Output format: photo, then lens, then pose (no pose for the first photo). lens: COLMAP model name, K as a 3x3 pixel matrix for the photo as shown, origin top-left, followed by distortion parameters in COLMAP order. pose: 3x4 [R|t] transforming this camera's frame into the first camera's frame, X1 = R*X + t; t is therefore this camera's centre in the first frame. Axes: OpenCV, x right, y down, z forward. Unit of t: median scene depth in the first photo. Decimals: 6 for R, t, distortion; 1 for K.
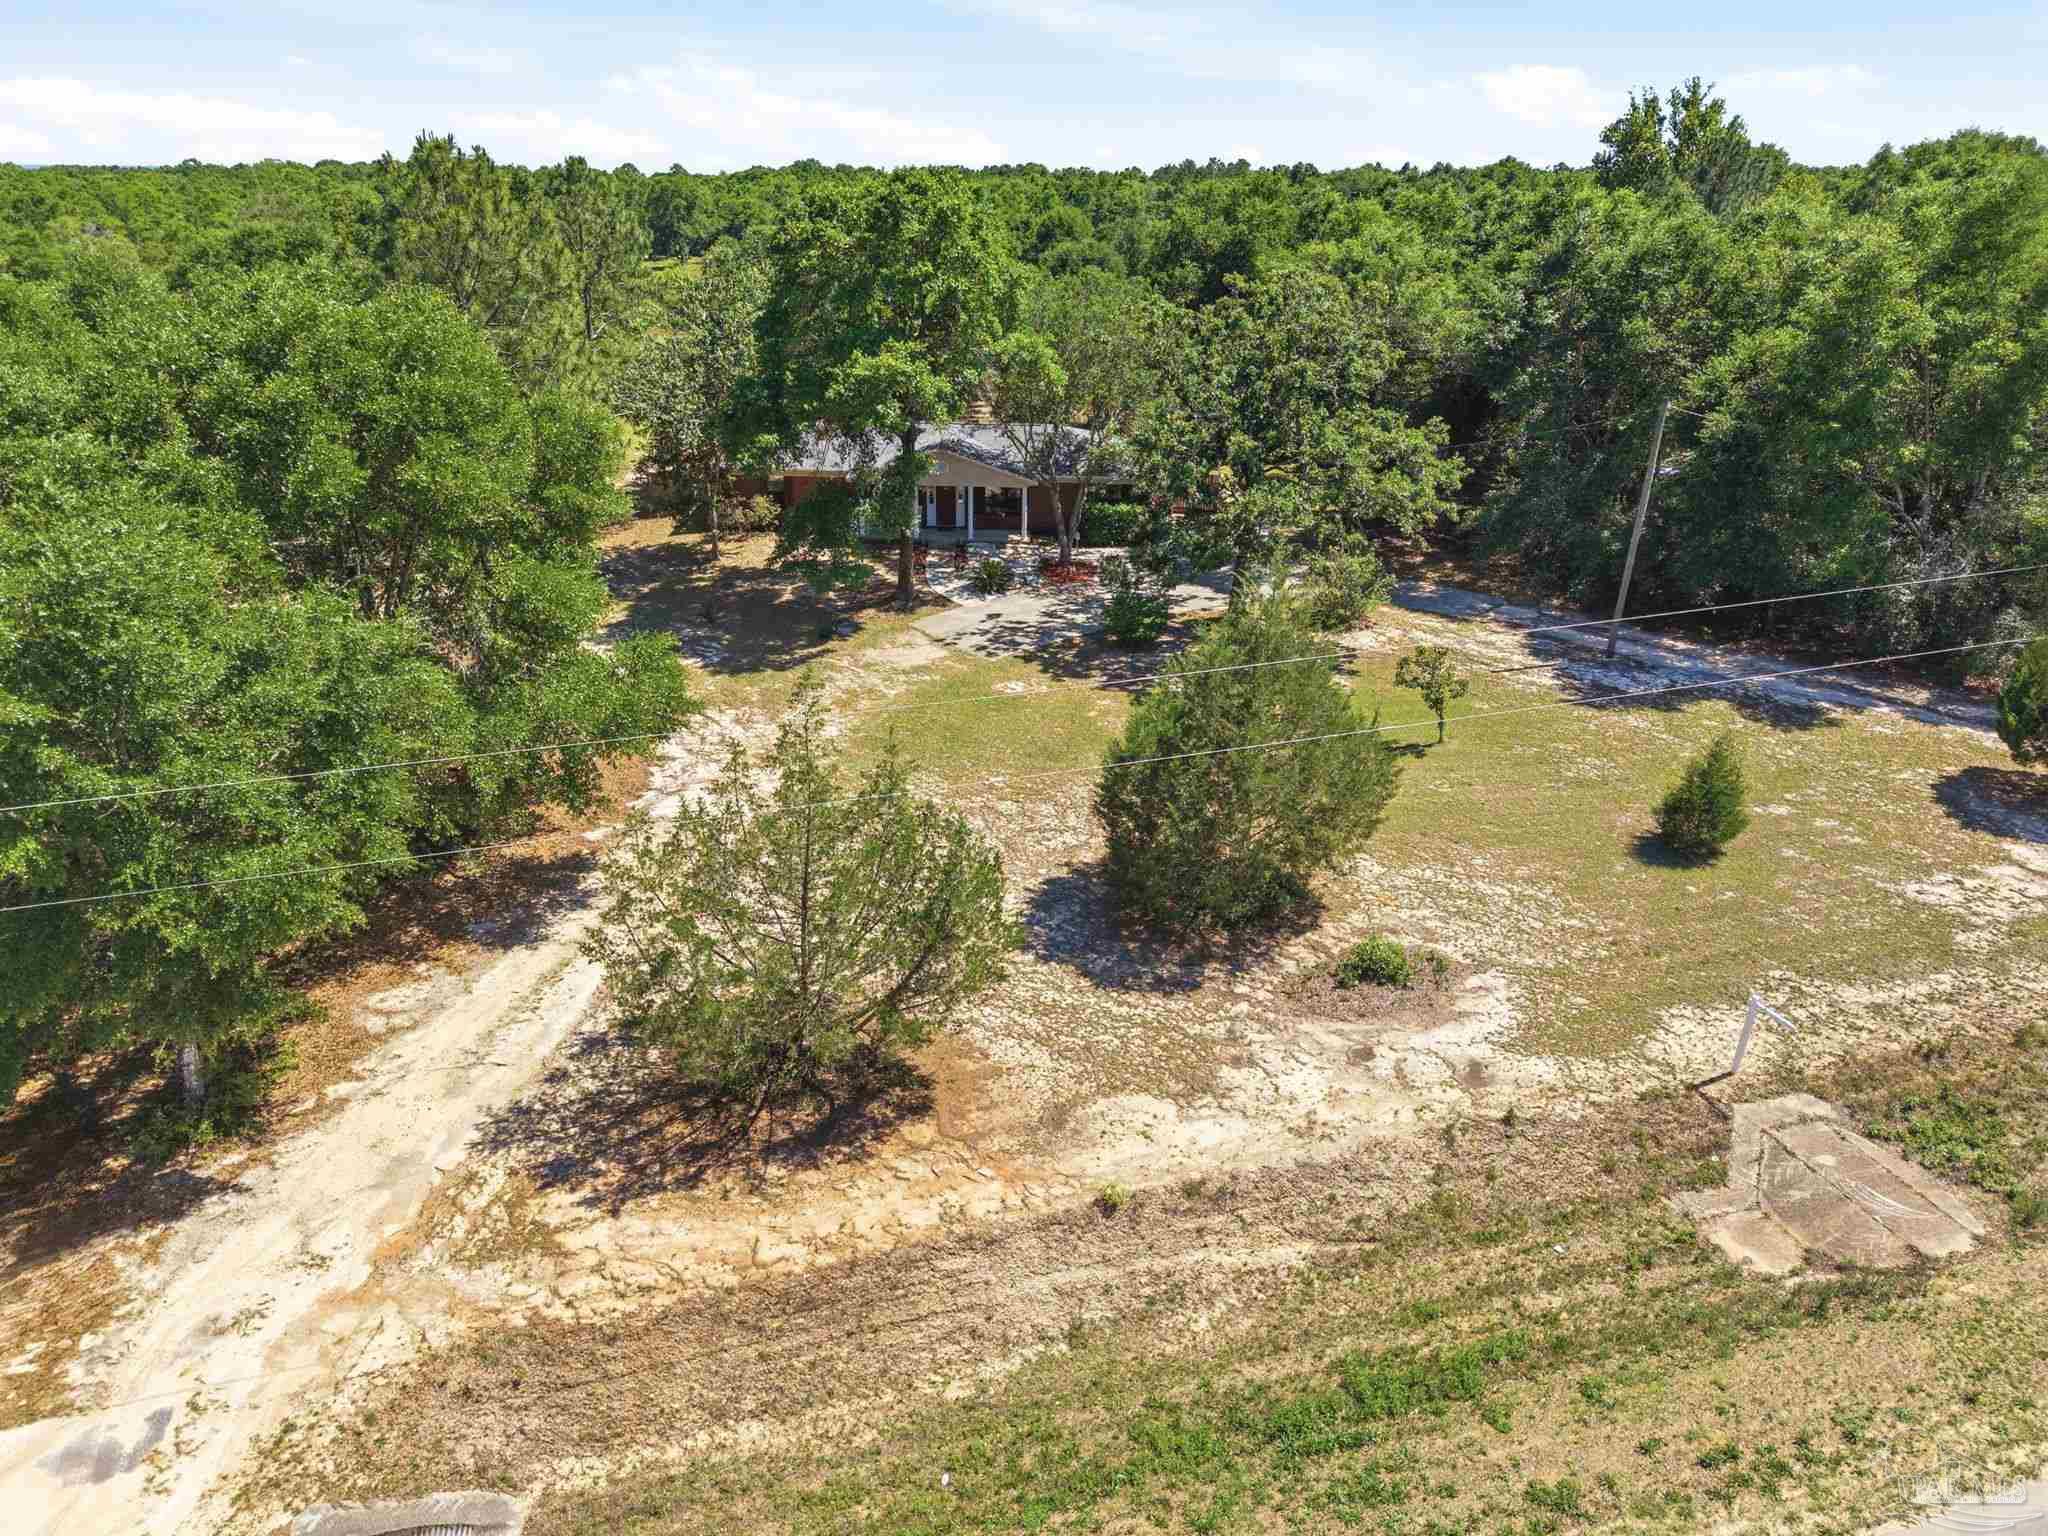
lens RADIAL K [[1416.5, 0, 1024.0], [0, 1416.5, 768.0], [0, 0, 1]] dist [0.003306, -0.005464]
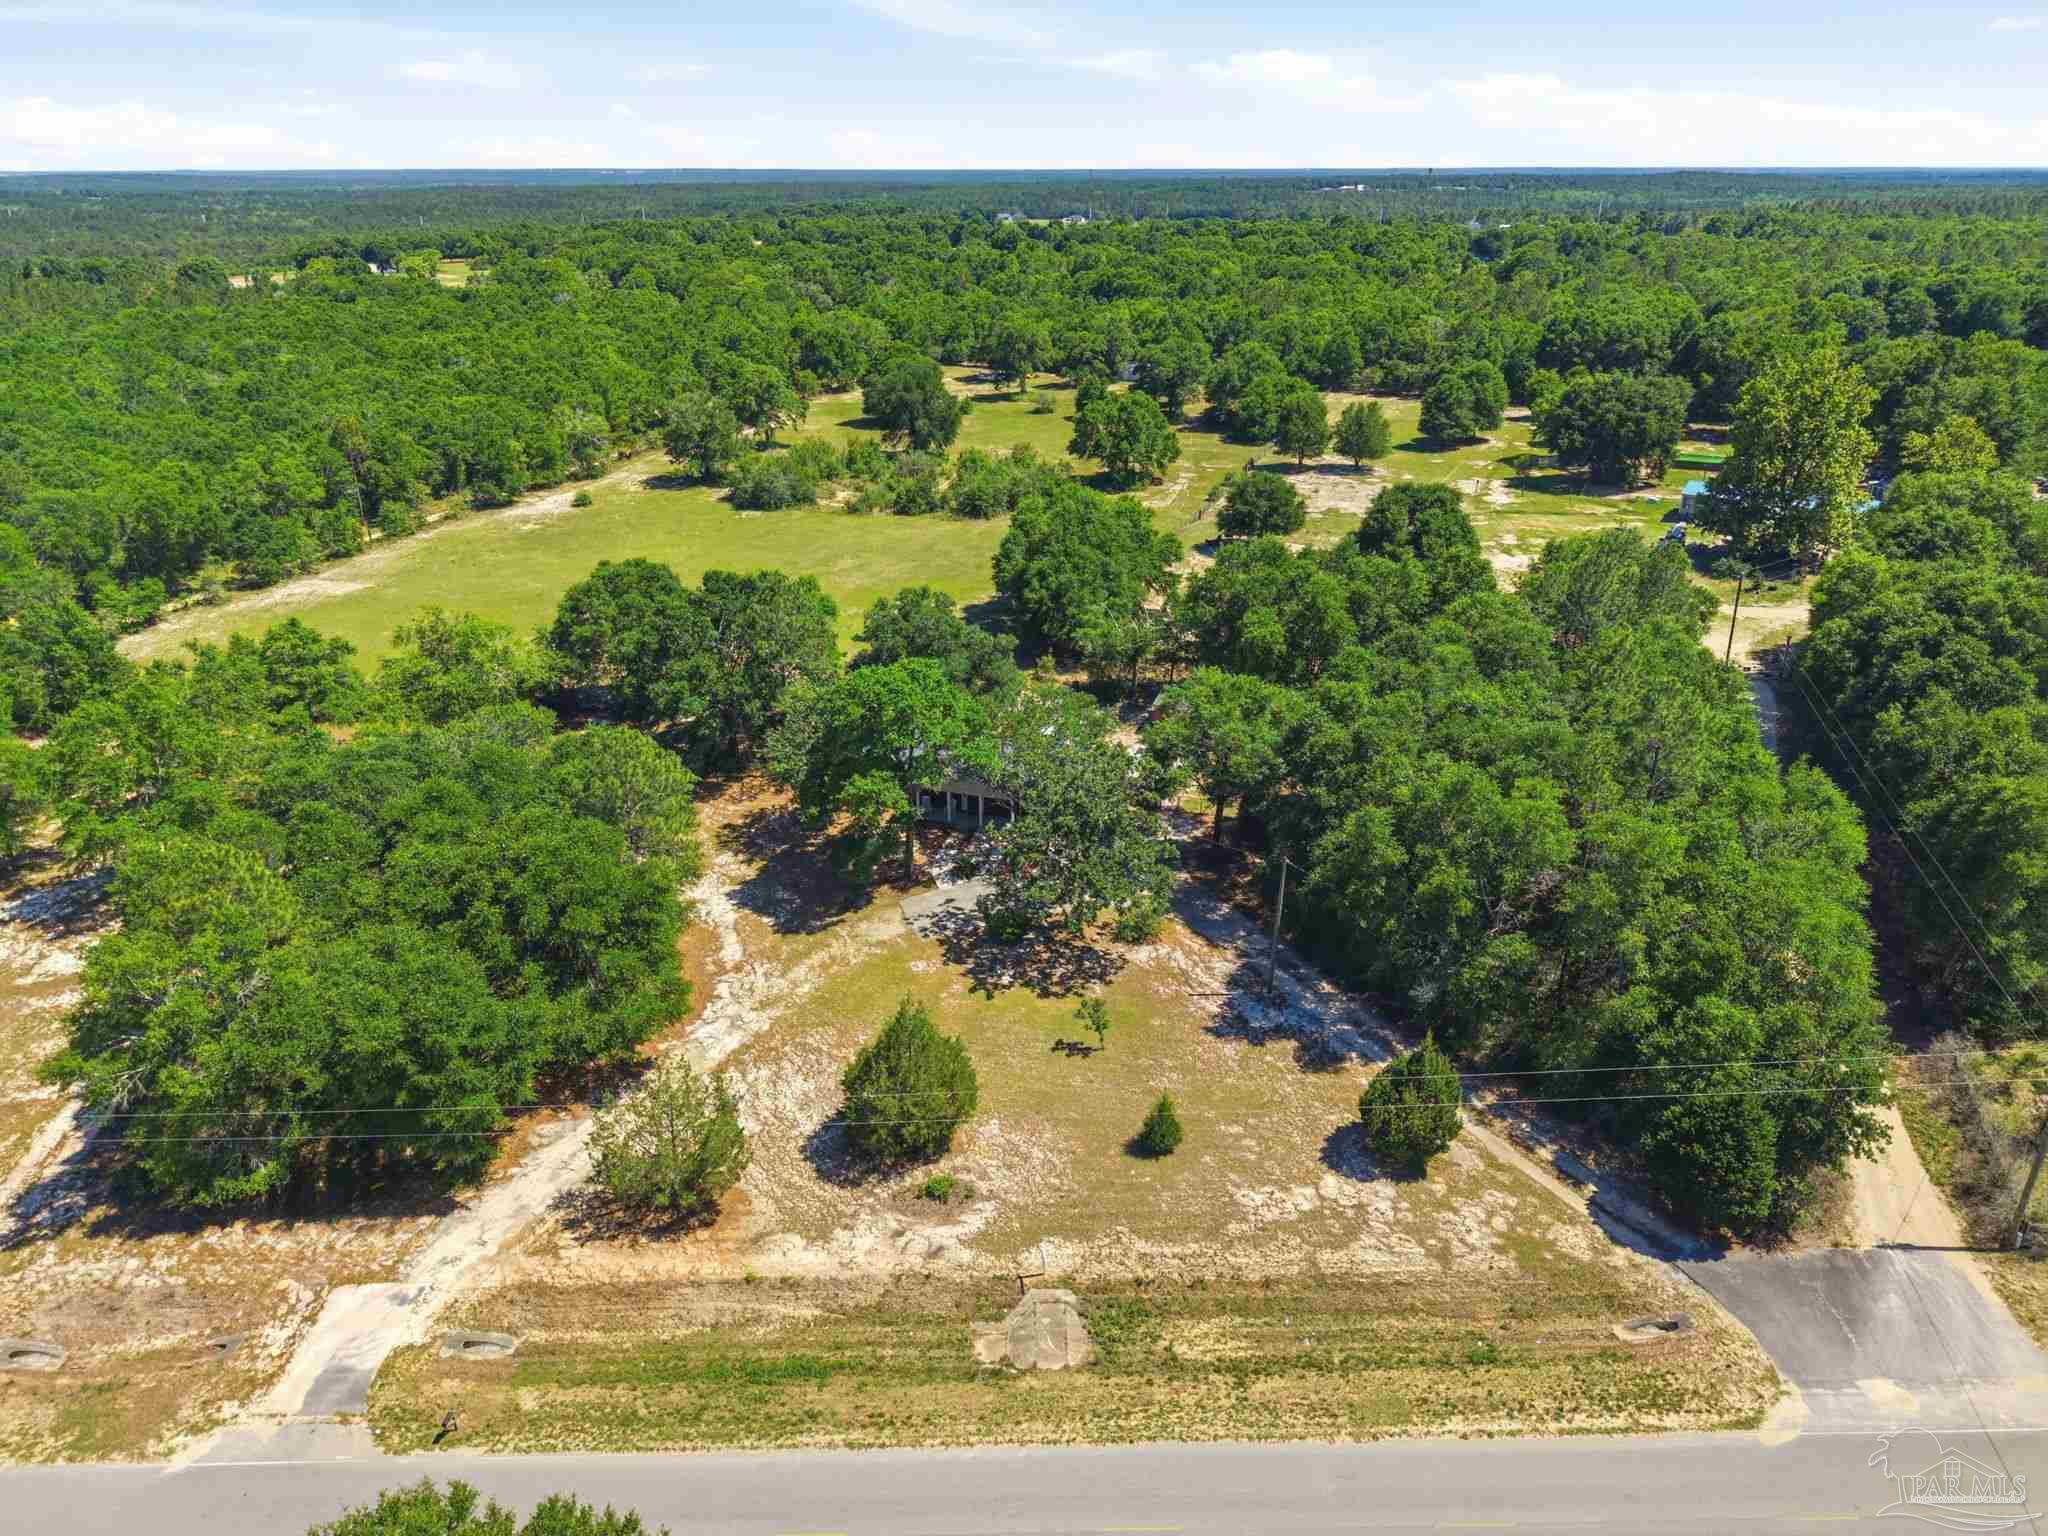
lens RADIAL K [[1388.5, 0, 1024.0], [0, 1388.5, 768.0], [0, 0, 1]] dist [-0.012547, -0.002636]
pose [[0.957122, 0.100339, -0.271753, 0.989375], [-0.094111, 0.994915, 0.035889, -0.661702], [0.273973, -0.008775, 0.961697, -1.119859]]
